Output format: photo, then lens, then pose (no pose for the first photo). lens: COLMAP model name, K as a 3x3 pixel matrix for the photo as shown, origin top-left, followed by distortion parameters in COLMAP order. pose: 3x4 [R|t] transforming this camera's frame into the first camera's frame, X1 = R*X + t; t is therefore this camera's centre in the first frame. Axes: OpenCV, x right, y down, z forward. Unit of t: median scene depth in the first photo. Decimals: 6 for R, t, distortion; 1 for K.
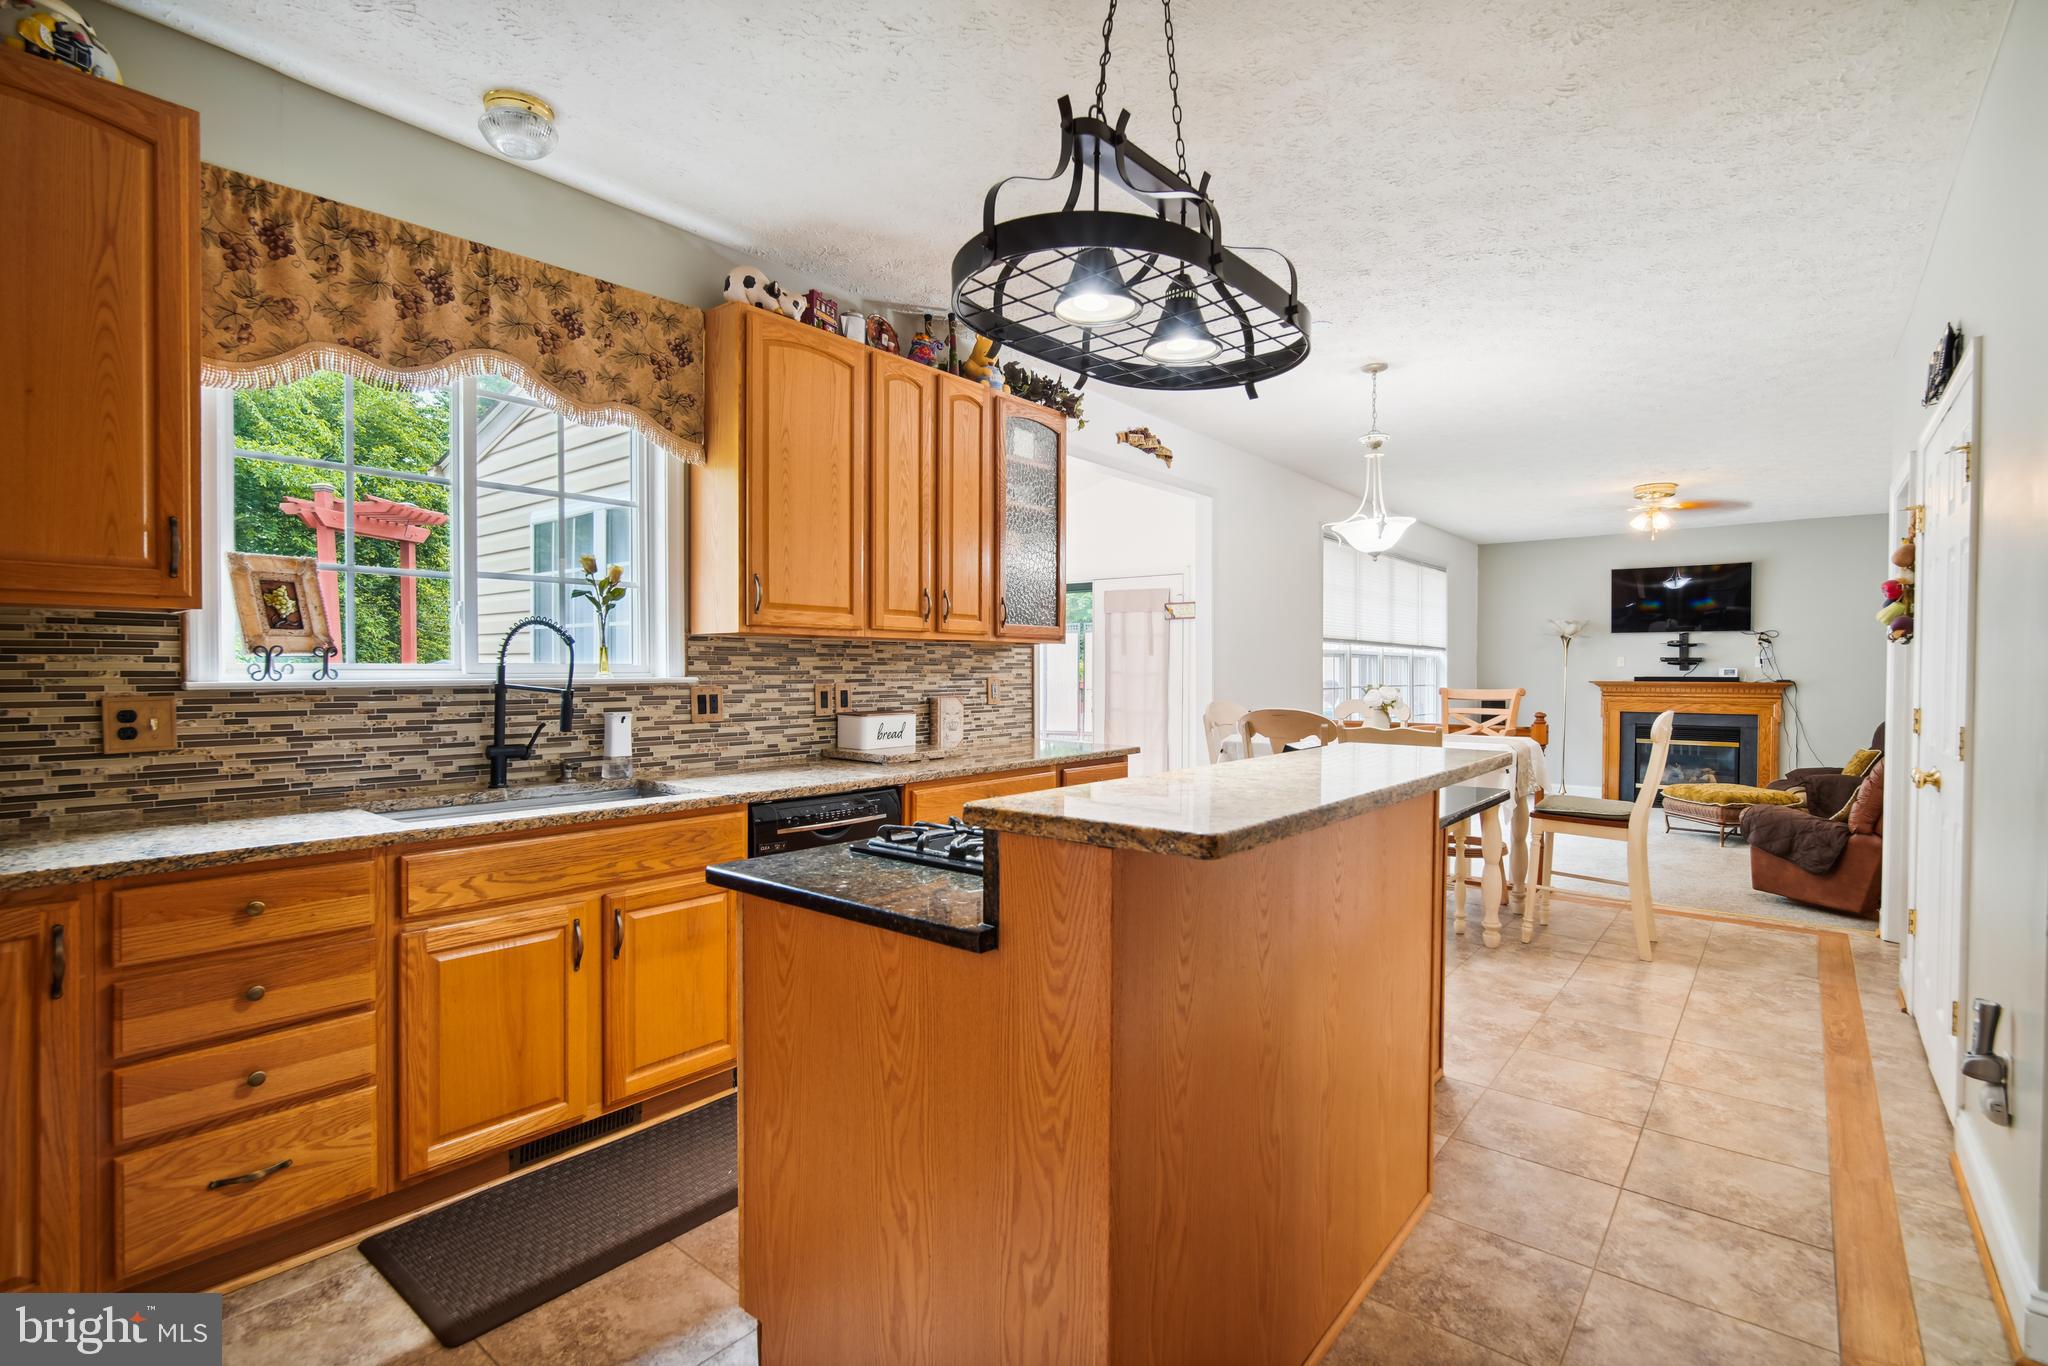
lens RADIAL K [[951.6, 0, 1017.3], [0, 951.6, 684.9], [0, 0, 1]] dist [-0.008837, 0.003151]
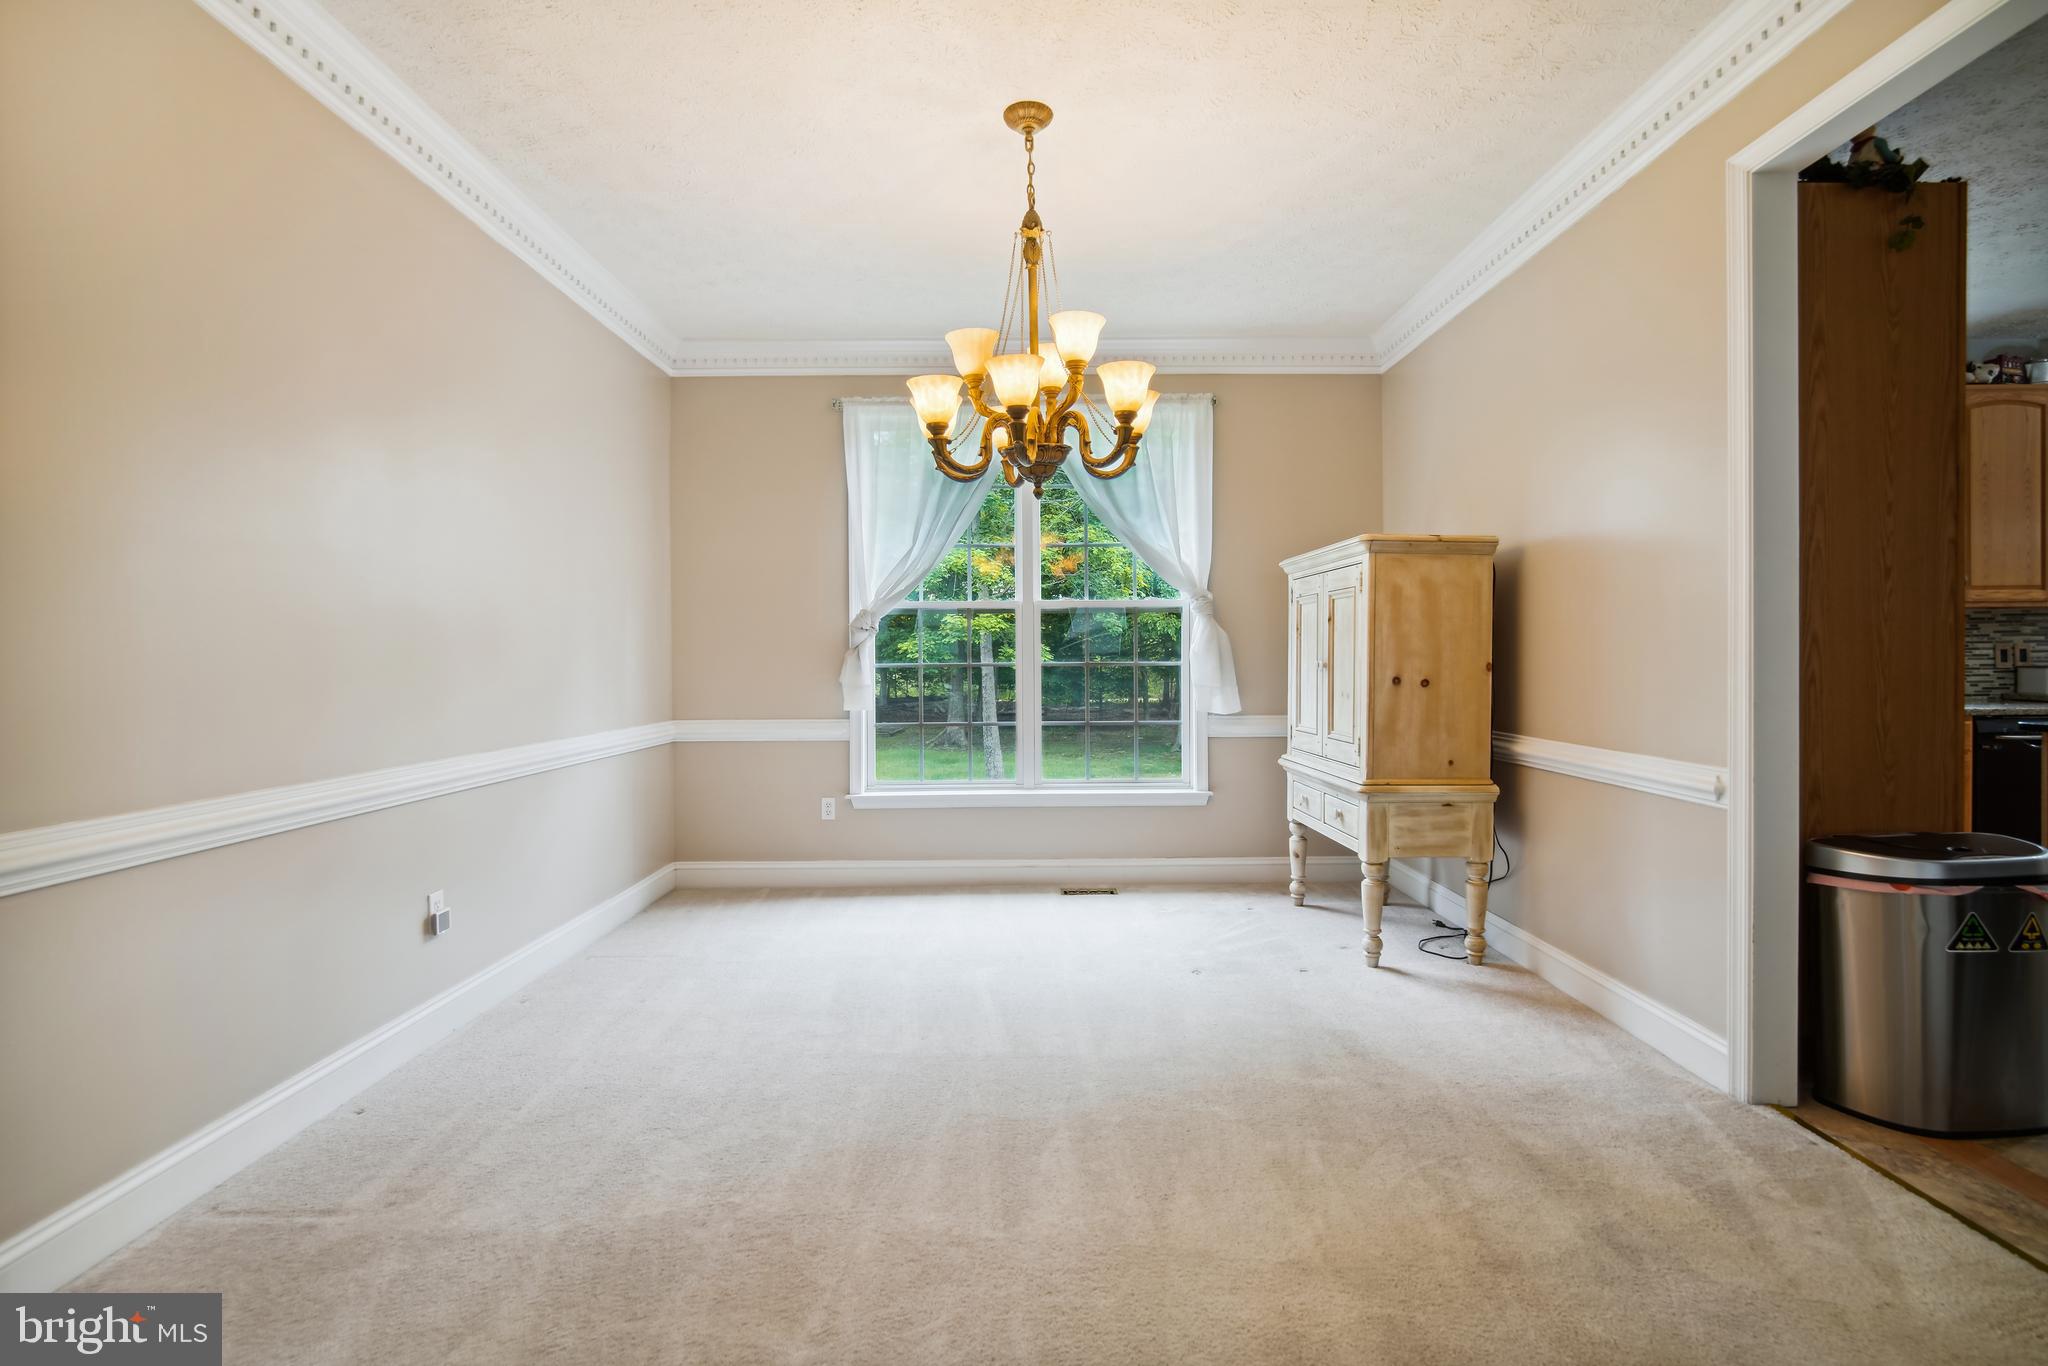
lens RADIAL K [[951.6, 0, 1027.8], [0, 951.6, 651.0], [0, 0, 1]] dist [-0.008837, 0.003151]
pose [[0.646287, -0.007416, -0.763059, -0.087368], [-0.008601, 0.999818, -0.017002, 0.048106], [0.763046, 0.017551, 0.646105, -0.981456]]
